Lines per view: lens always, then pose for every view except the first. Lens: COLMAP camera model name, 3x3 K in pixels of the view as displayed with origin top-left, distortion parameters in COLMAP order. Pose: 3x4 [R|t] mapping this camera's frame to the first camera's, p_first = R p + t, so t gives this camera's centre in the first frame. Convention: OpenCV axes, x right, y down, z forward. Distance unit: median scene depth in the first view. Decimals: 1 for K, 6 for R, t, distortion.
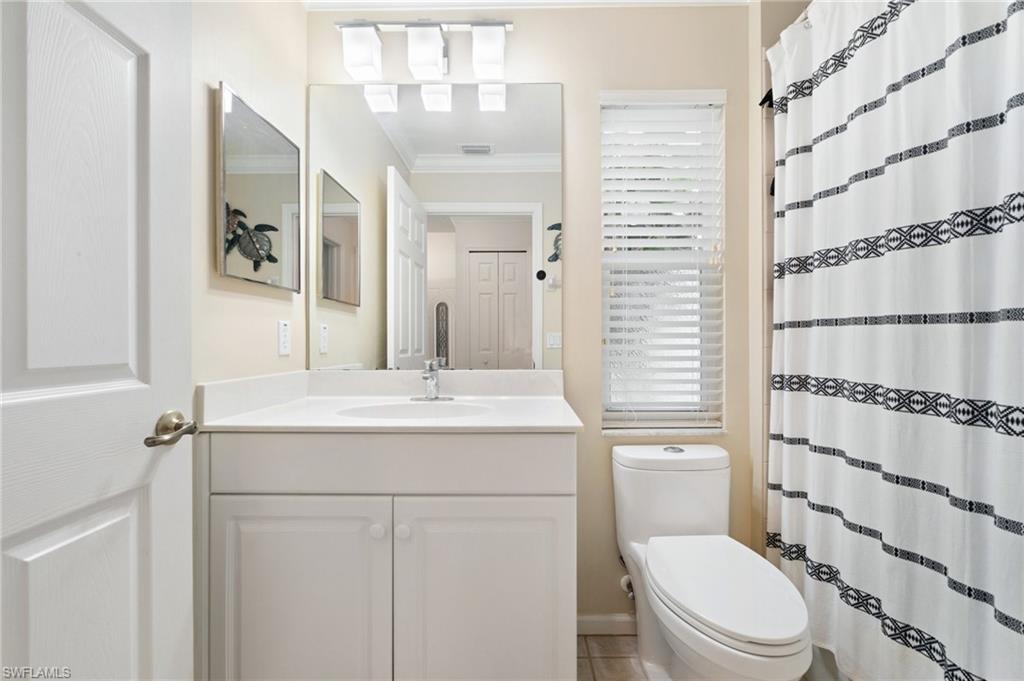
lens RADIAL K [[441.9, 0, 512.8], [0, 441.9, 345.0], [0, 0, 1]] dist [-0.008257, 0.003166]
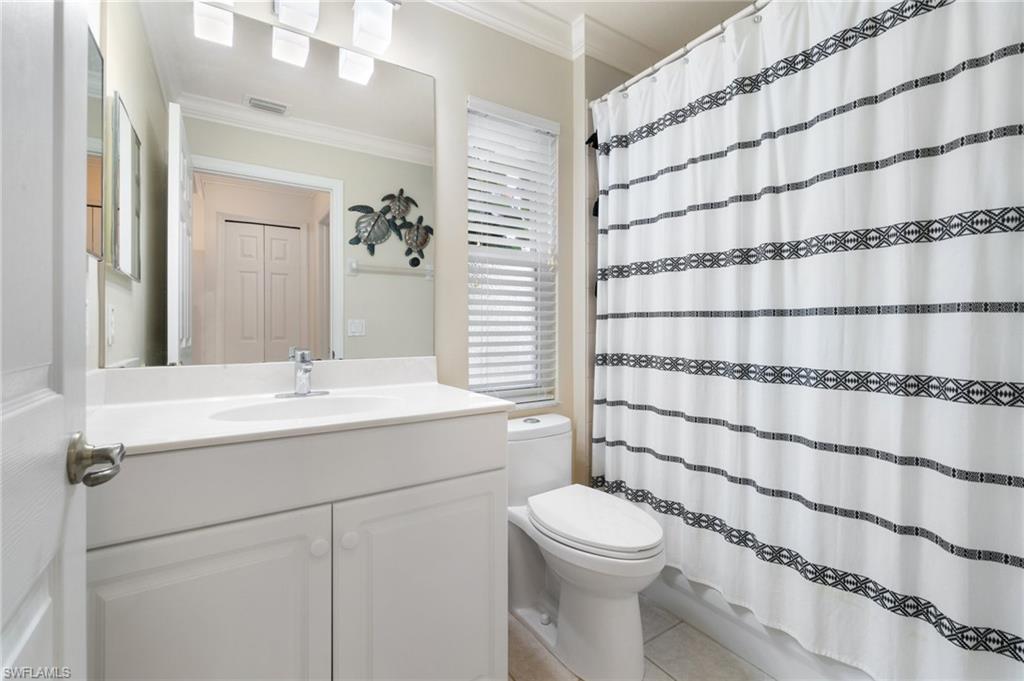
lens RADIAL K [[441.9, 0, 511.8], [0, 441.9, 330.8], [0, 0, 1]] dist [-0.008257, 0.003166]
pose [[0.839525, -0.003035, 0.543312, -0.348031], [0.004647, 0.999988, -0.001594, -0.000416], [-0.543301, 0.003863, 0.839529, 0.047857]]
